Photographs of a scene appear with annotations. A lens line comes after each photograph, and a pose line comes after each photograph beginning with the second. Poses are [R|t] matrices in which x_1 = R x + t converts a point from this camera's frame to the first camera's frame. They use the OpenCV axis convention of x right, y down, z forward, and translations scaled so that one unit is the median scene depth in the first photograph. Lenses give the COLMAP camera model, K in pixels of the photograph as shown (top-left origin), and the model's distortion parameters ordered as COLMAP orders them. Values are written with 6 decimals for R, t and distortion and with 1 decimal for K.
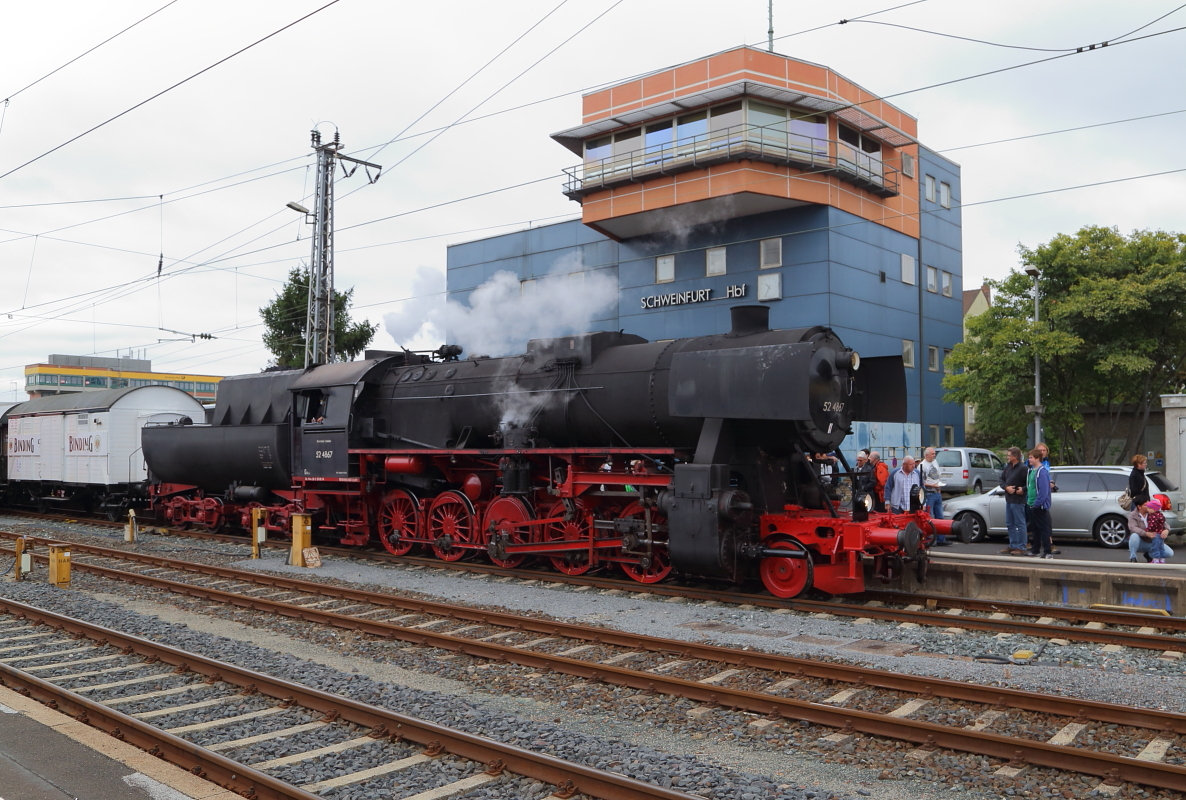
lens RADIAL K [[1016.5, 0, 638.2], [0, 1016.5, 430.4], [0, 0, 1]] dist [-0.119816, 0.098186]
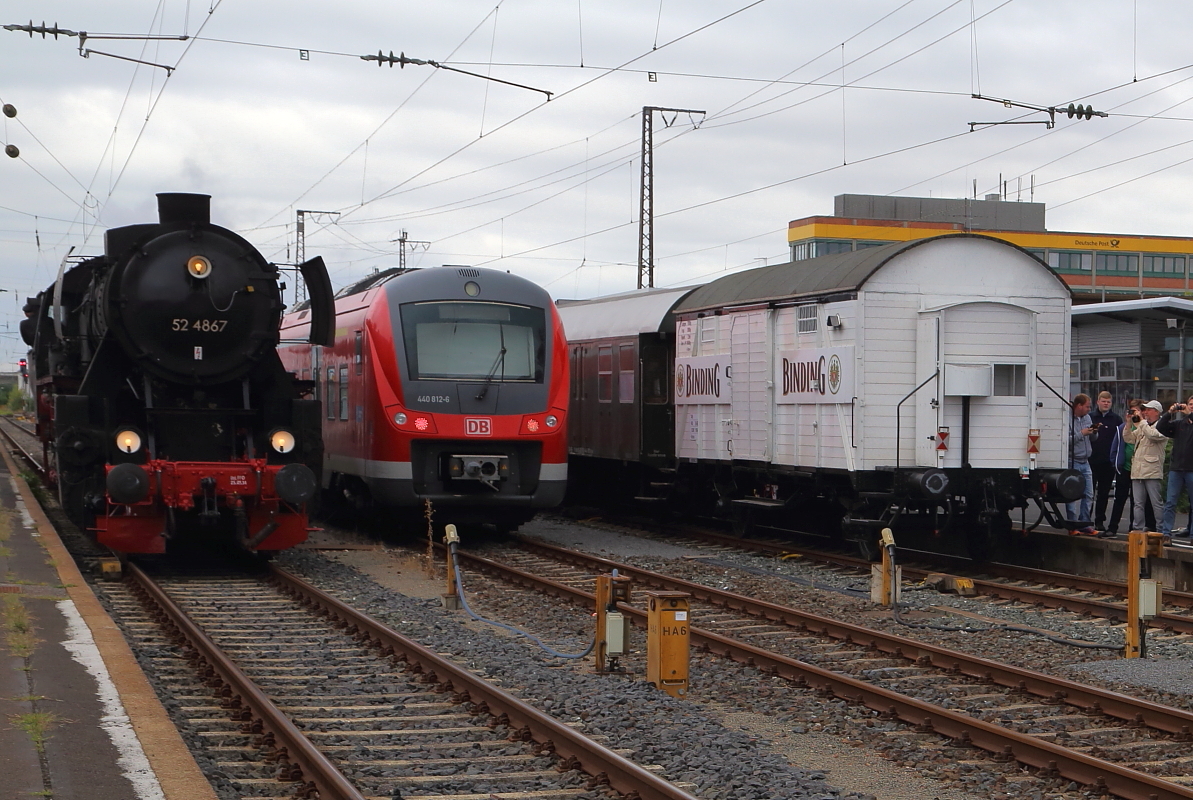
lens RADIAL K [[2553.0, 0, 596.5], [0, 2553.0, 400.0], [0, 0, 1]] dist [-0.599545, 2.853765]
pose [[0.796642, 0.011894, -0.604335, 0.042425], [-0.006914, 0.999920, 0.010565, 0.017890], [0.604412, -0.004238, 0.796660, 0.089935]]
